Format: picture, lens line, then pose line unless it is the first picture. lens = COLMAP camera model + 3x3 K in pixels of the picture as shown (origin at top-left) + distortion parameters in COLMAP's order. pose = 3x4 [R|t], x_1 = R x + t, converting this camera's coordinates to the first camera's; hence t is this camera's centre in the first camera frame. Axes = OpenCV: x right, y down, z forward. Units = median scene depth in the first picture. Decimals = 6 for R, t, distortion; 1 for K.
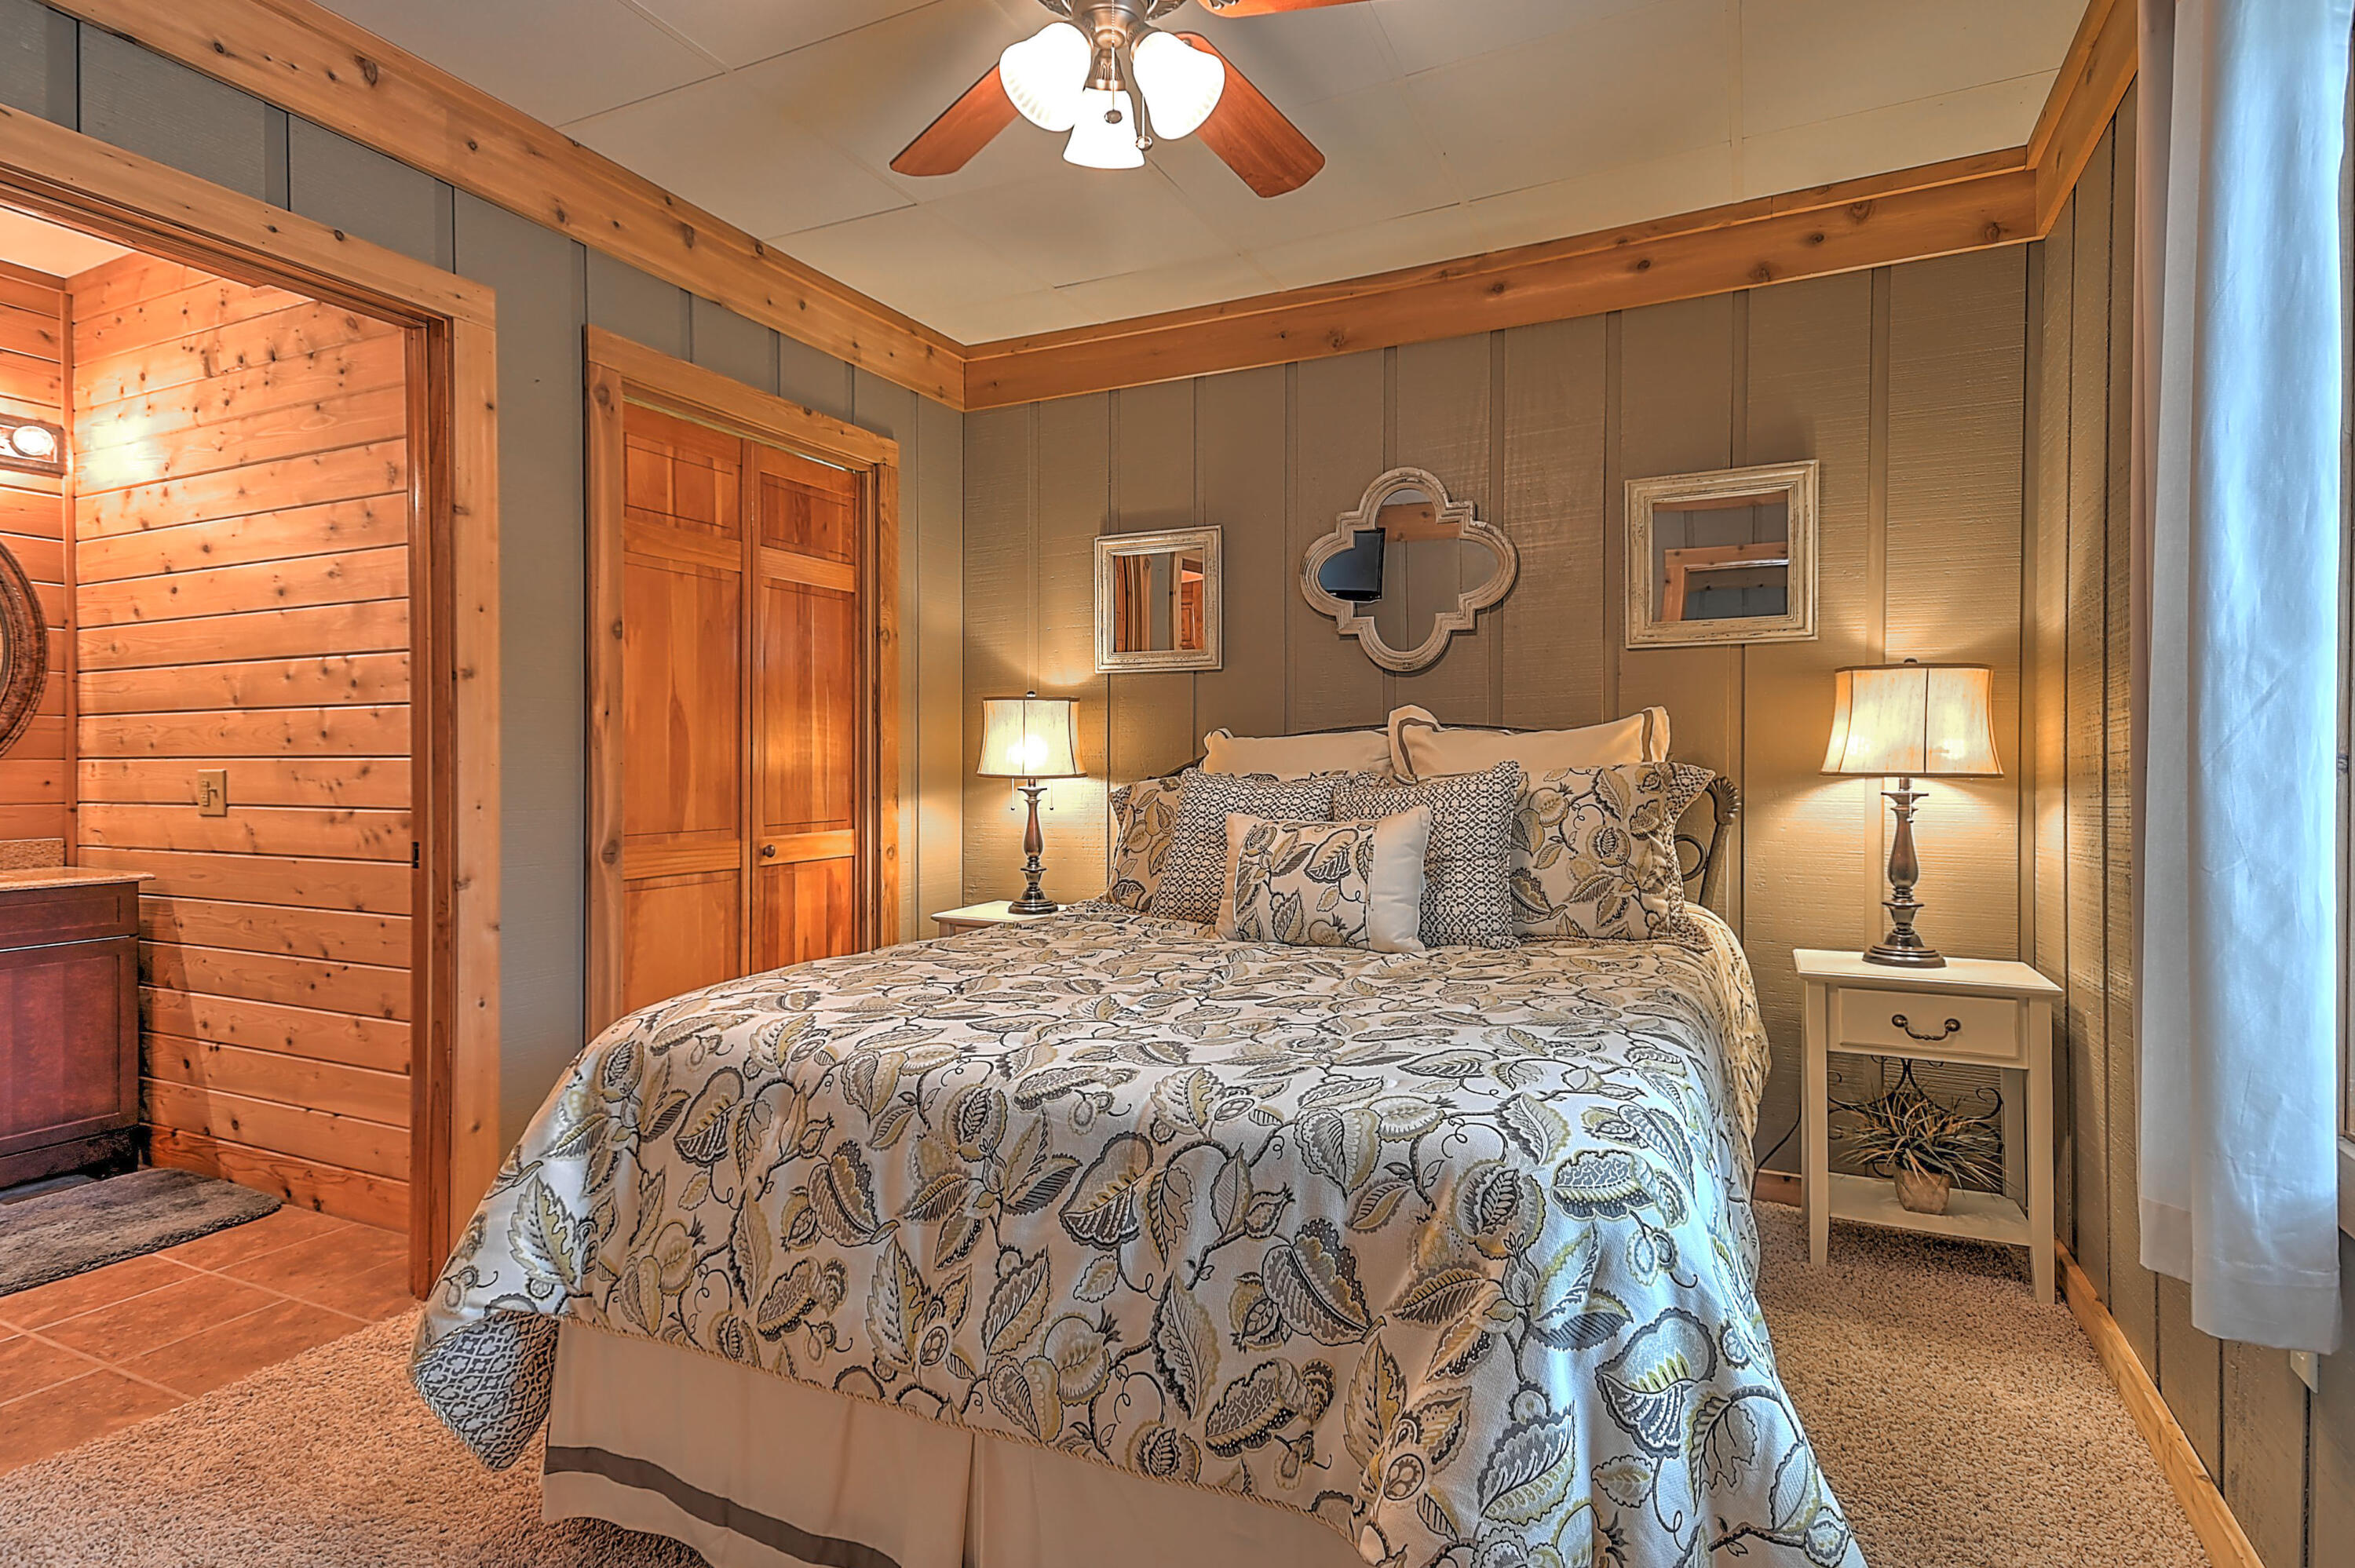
lens RADIAL K [[1166.9, 0, 1187.7], [0, 1166.9, 768.3], [0, 0, 1]] dist [0.003835, 0.000884]
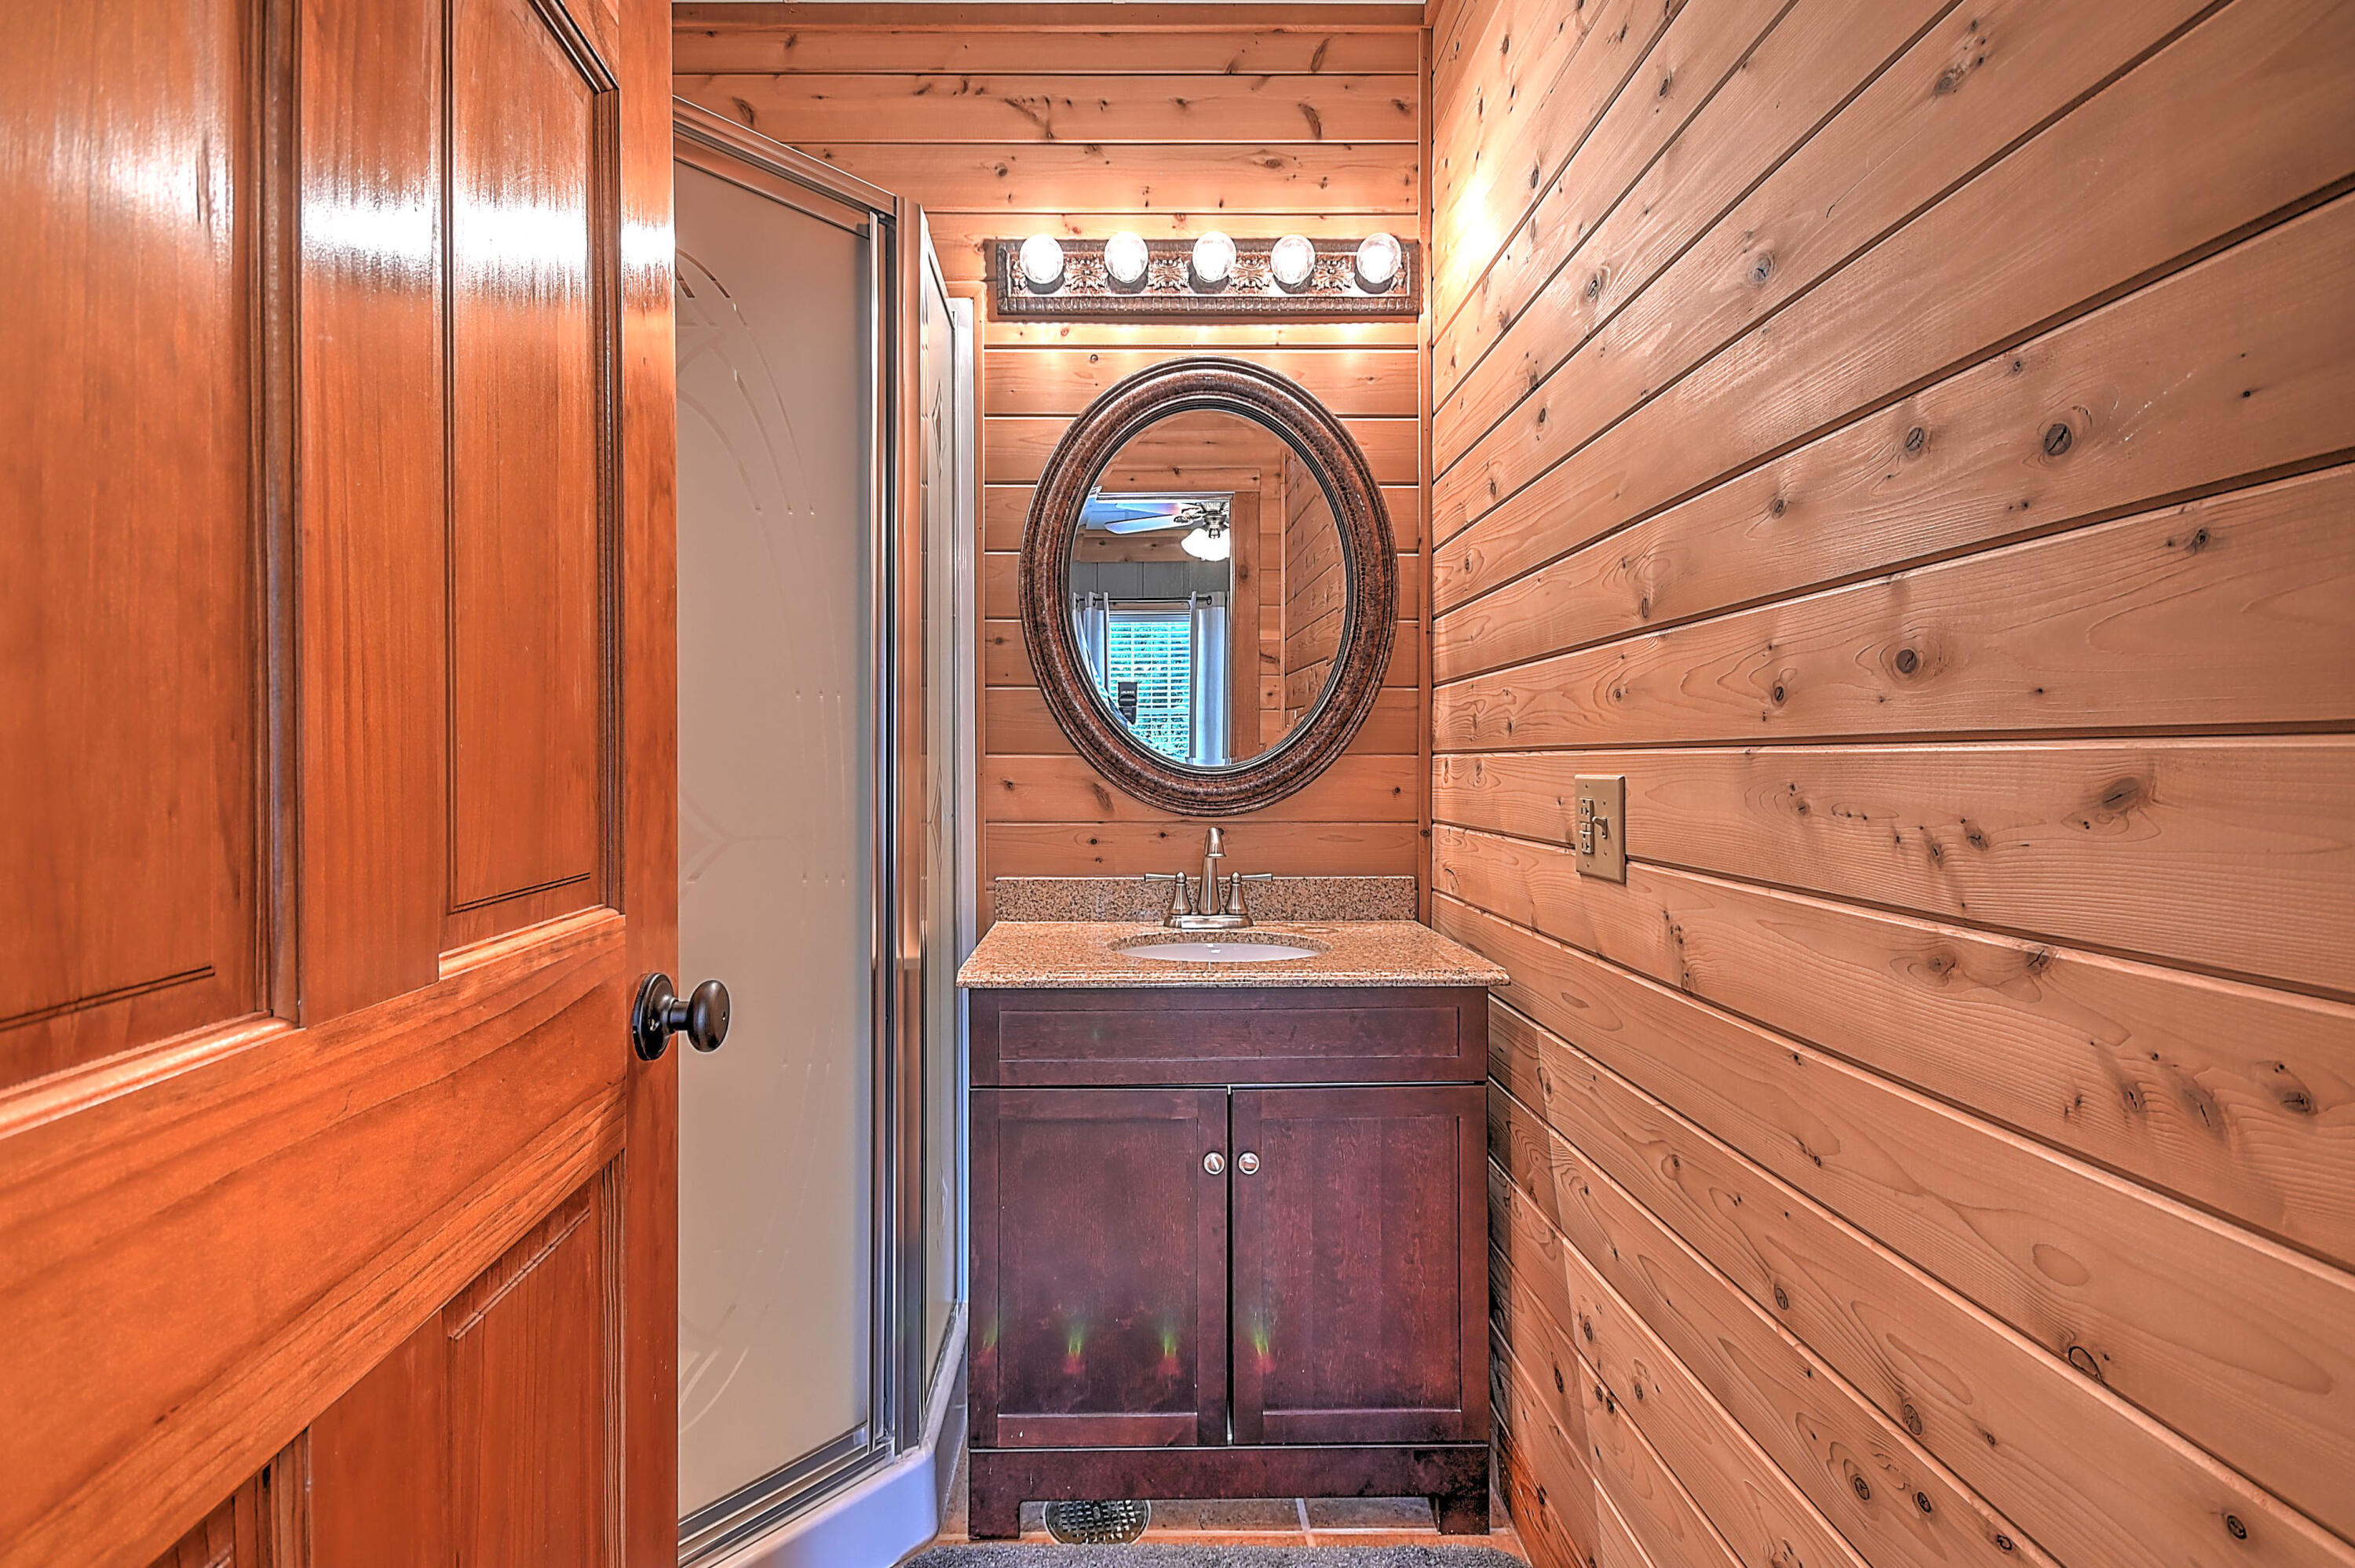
lens RADIAL K [[1033.3, 0, 1165.1], [0, 1033.3, 781.8], [0, 0, 1]] dist [0.025249, -0.017030]
pose [[0.444328, 0.015476, -0.895730, -0.535259], [0.005054, 0.999792, 0.019781, -0.004713], [0.895850, -0.013316, 0.444157, 0.654945]]
